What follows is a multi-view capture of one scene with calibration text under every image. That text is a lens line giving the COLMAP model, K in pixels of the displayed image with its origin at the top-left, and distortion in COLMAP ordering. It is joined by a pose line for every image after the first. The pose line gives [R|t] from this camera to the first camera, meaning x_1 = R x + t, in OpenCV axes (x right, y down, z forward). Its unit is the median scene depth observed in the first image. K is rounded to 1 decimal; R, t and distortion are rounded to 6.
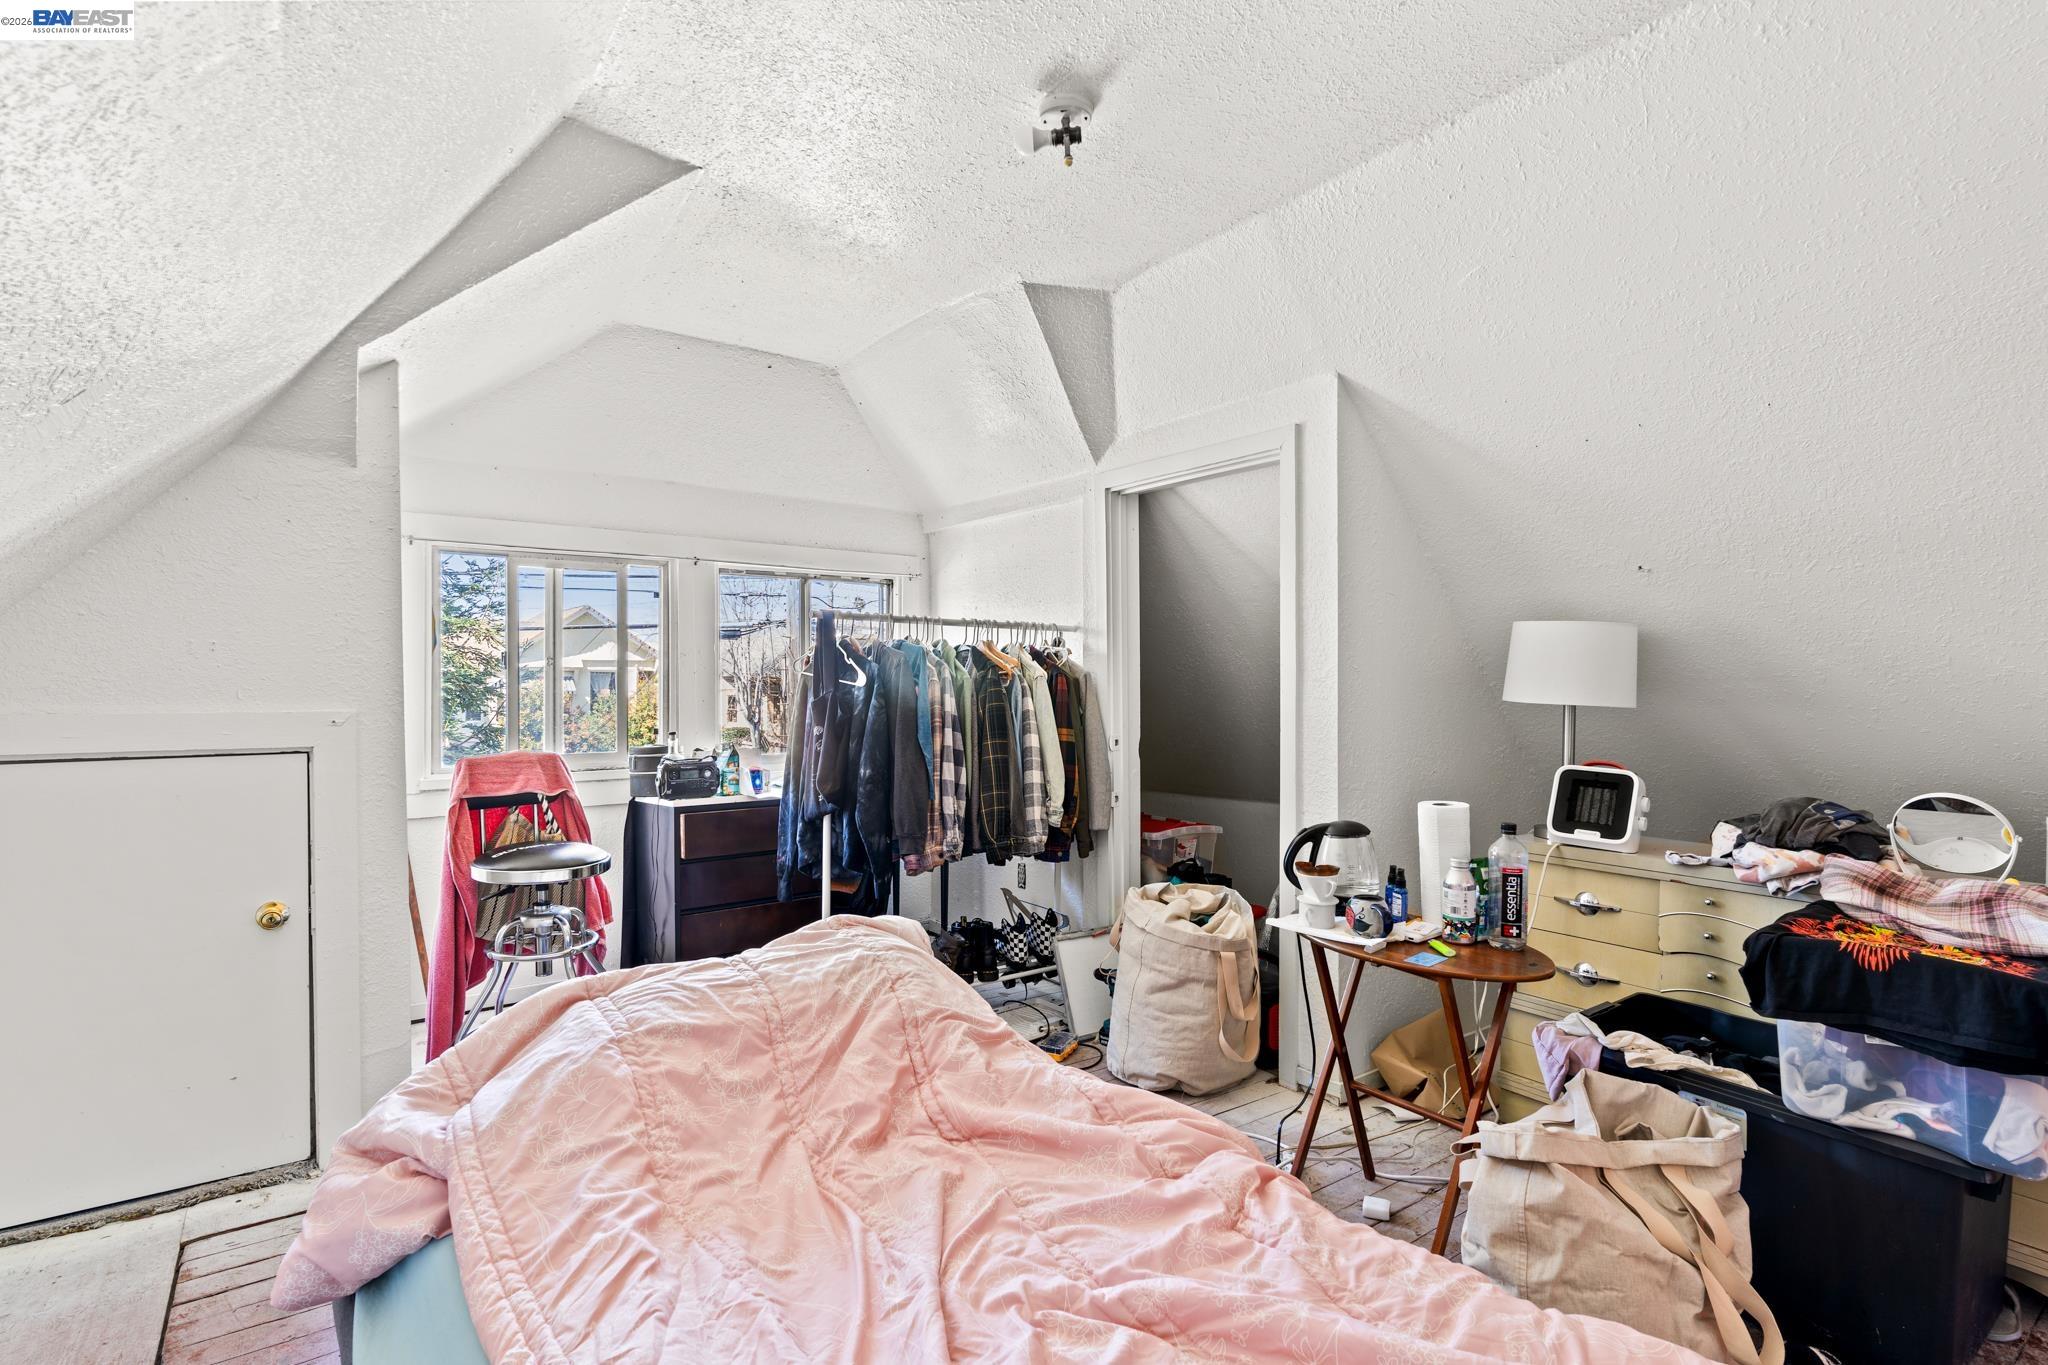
lens RADIAL K [[1002.4, 0, 1019.3], [0, 1002.4, 685.5], [0, 0, 1]] dist [0.001567, -0.000389]
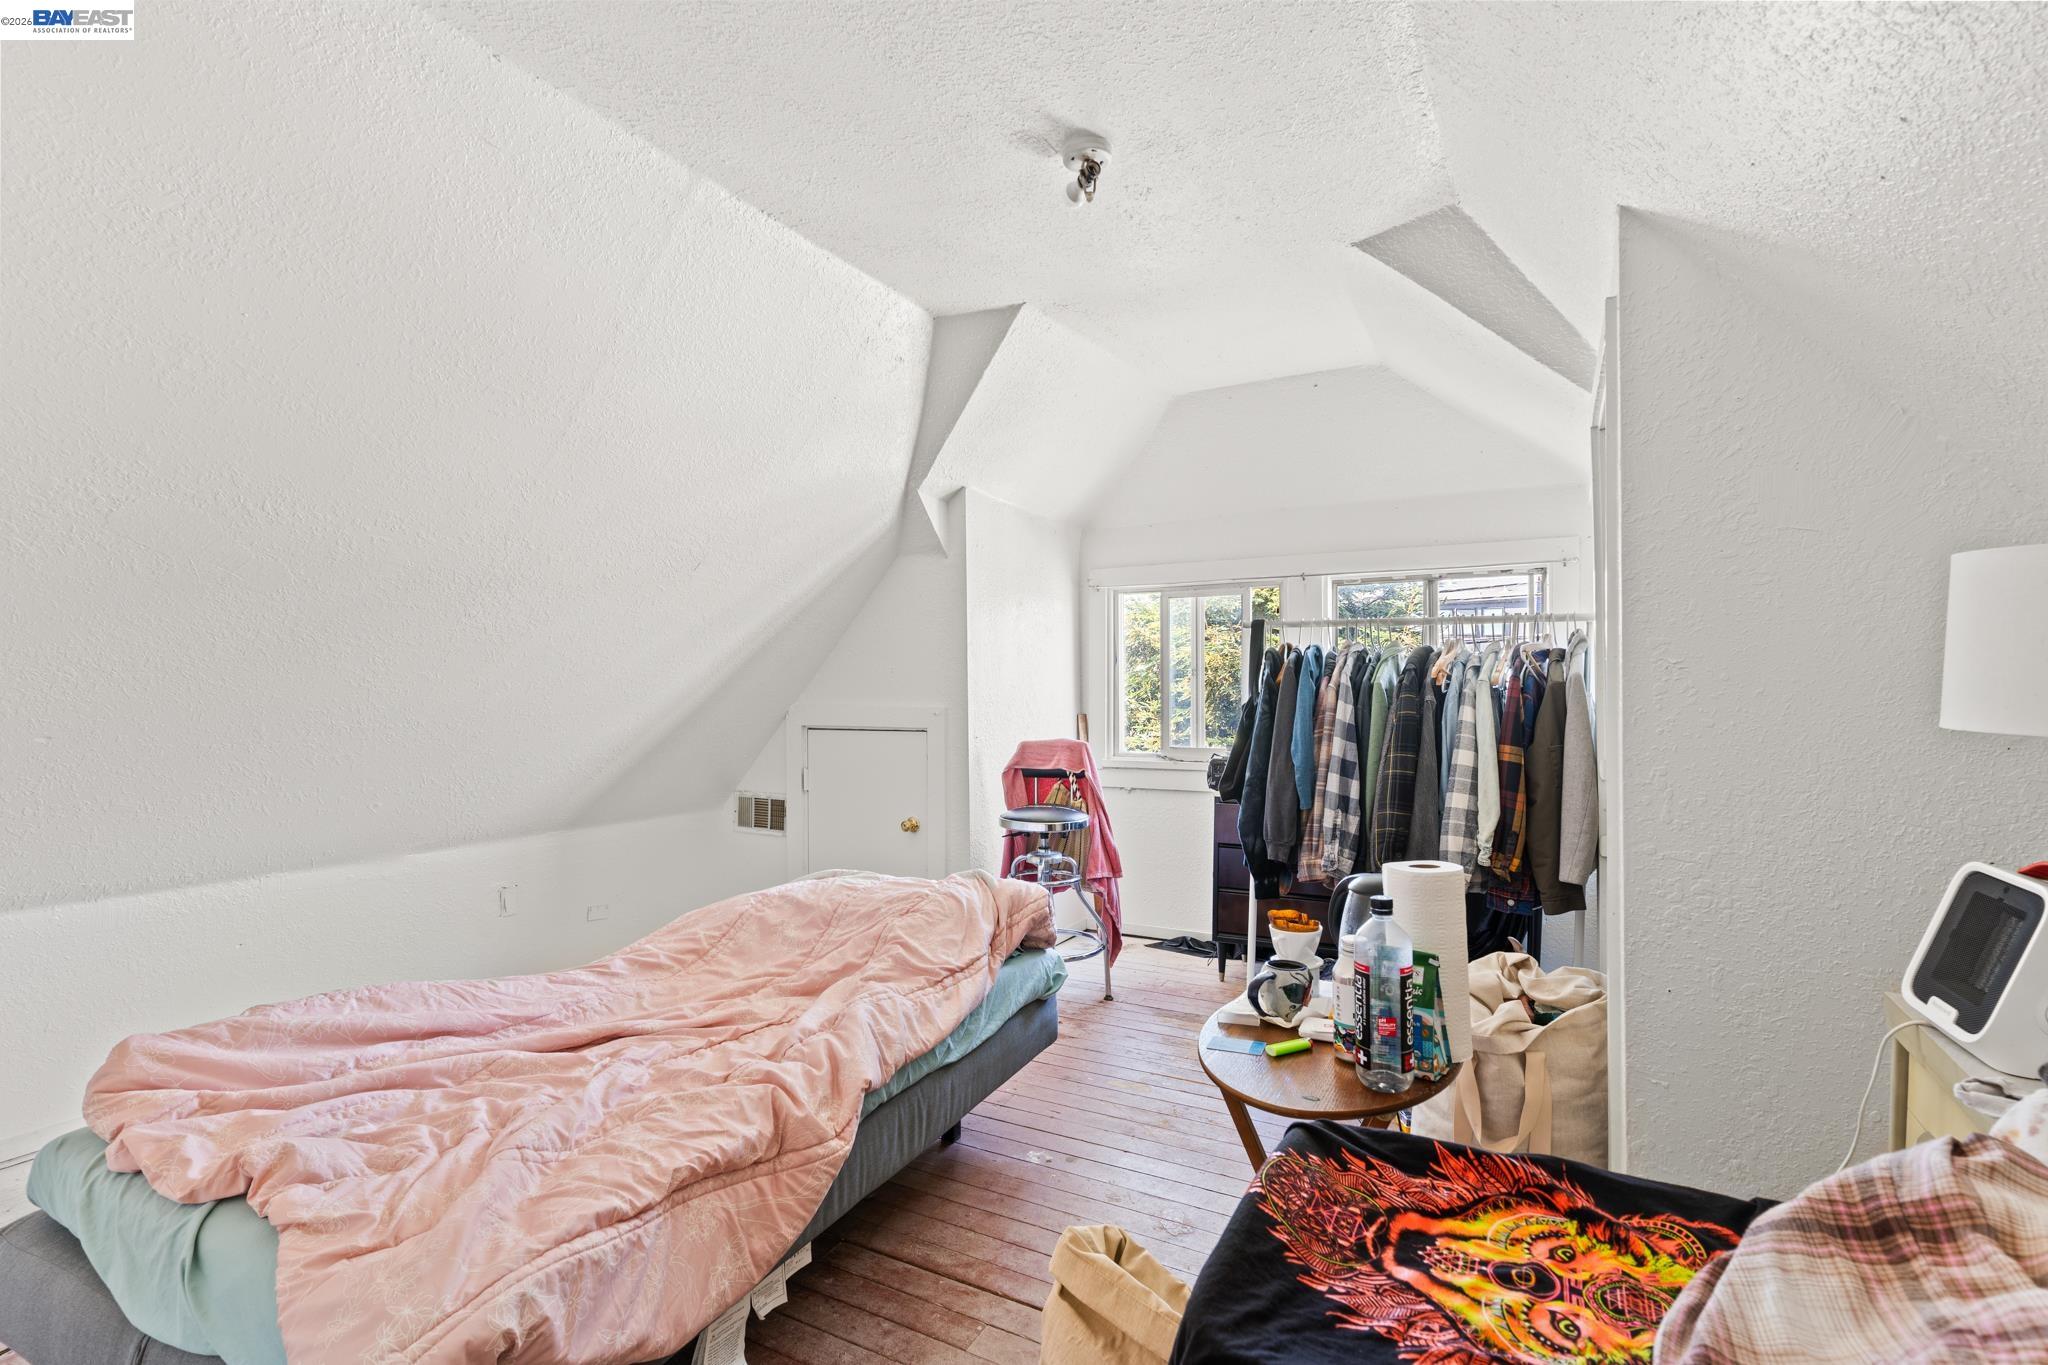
lens RADIAL K [[1002.4, 0, 1018.3], [0, 1002.4, 684.5], [0, 0, 1]] dist [0.001567, -0.000389]
pose [[0.396957, -0.007087, -0.917810, 0.676135], [-0.001062, 0.999966, -0.008181, 0.001435], [0.917836, 0.004222, 0.396936, 0.350242]]
